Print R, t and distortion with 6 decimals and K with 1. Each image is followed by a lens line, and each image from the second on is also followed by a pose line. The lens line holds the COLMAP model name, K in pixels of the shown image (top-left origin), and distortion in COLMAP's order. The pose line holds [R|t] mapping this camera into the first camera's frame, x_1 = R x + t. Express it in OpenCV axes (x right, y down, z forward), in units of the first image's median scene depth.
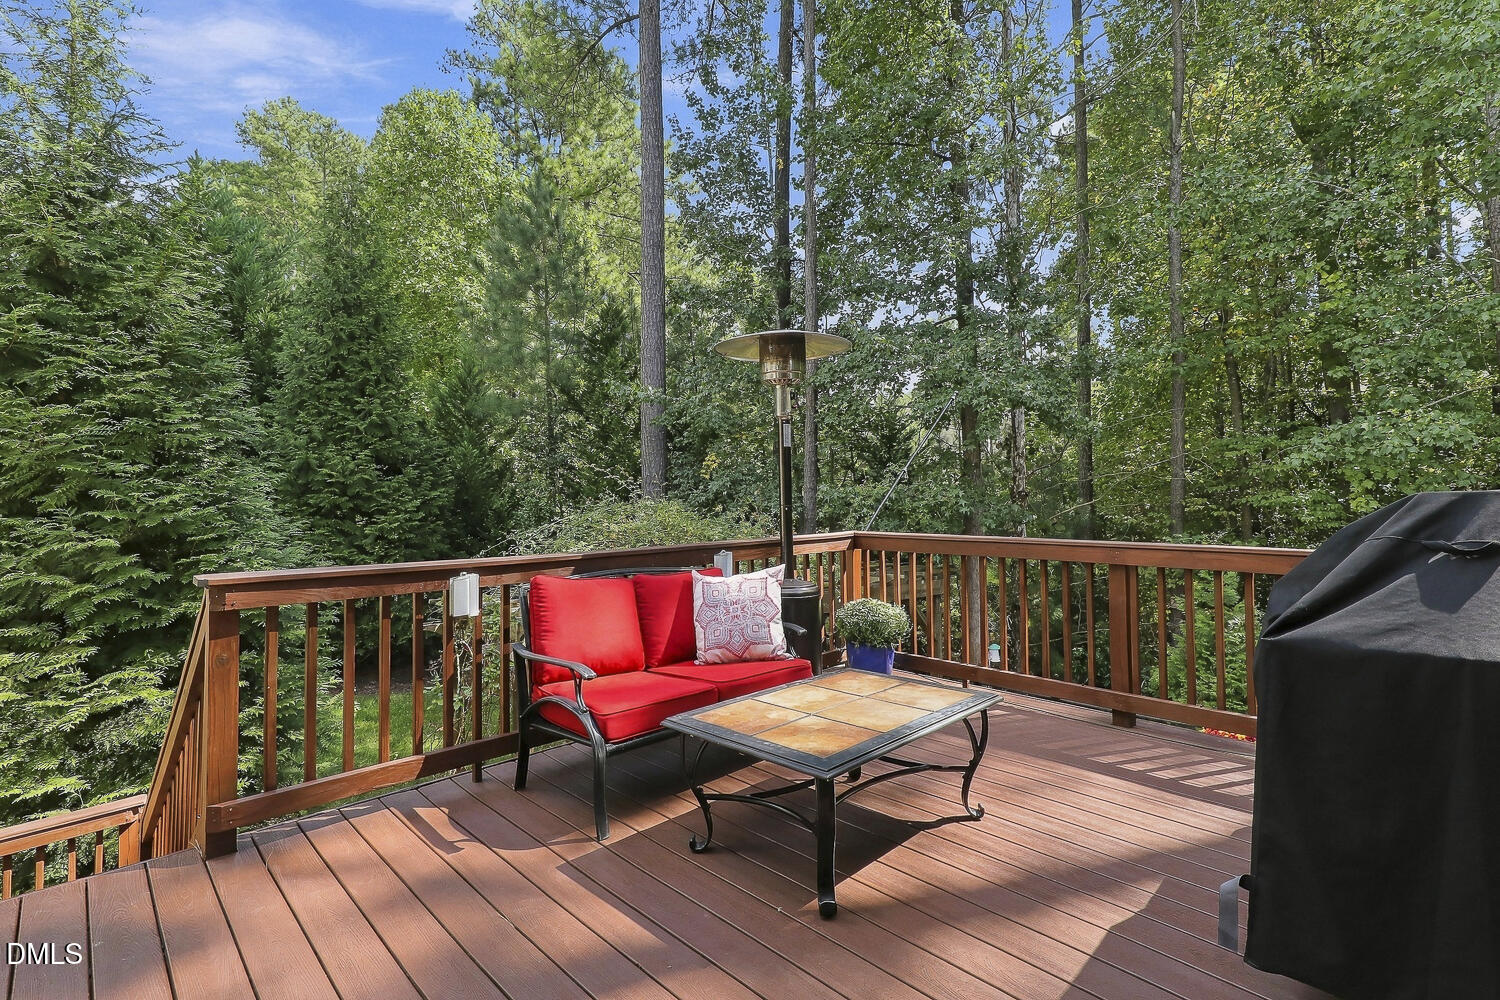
lens RADIAL K [[684.7, 0, 750.0], [0, 684.7, 500.0], [0, 0, 1]] dist [0.001036, 0.000118]
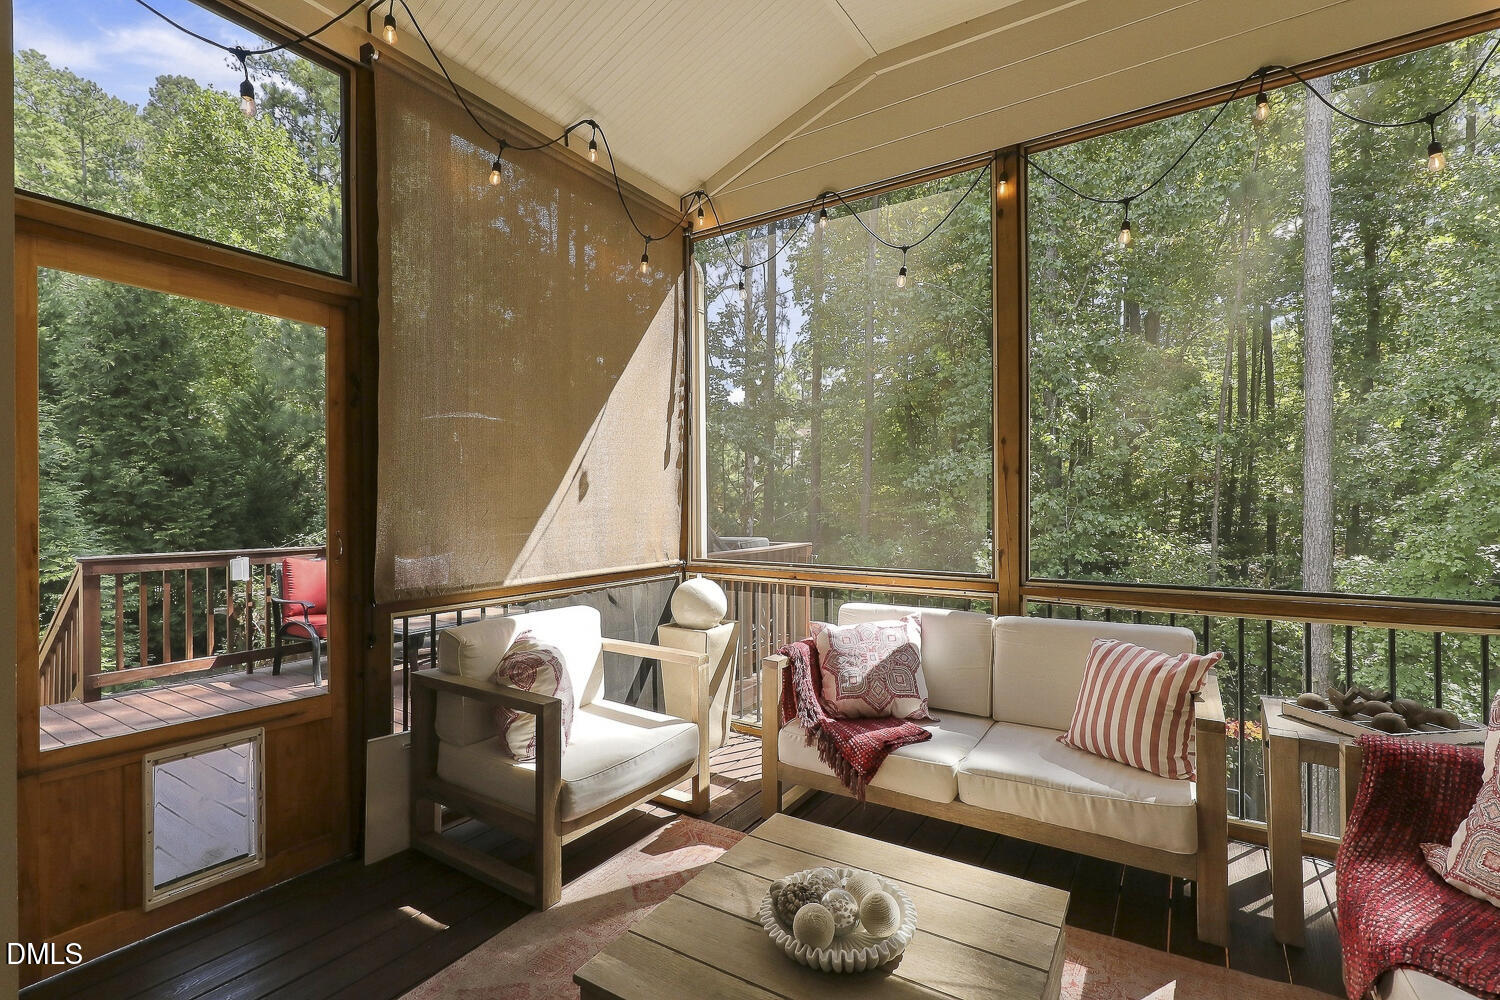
lens RADIAL K [[685.1, 0, 759.2], [0, 685.1, 515.3], [0, 0, 1]] dist [-0.000067, 0.006615]
pose [[0.975069, 0.000439, 0.221902, 0.141152], [-0.004040, 0.999867, 0.015773, -0.010032], [-0.221866, -0.016276, 0.974941, -0.291709]]
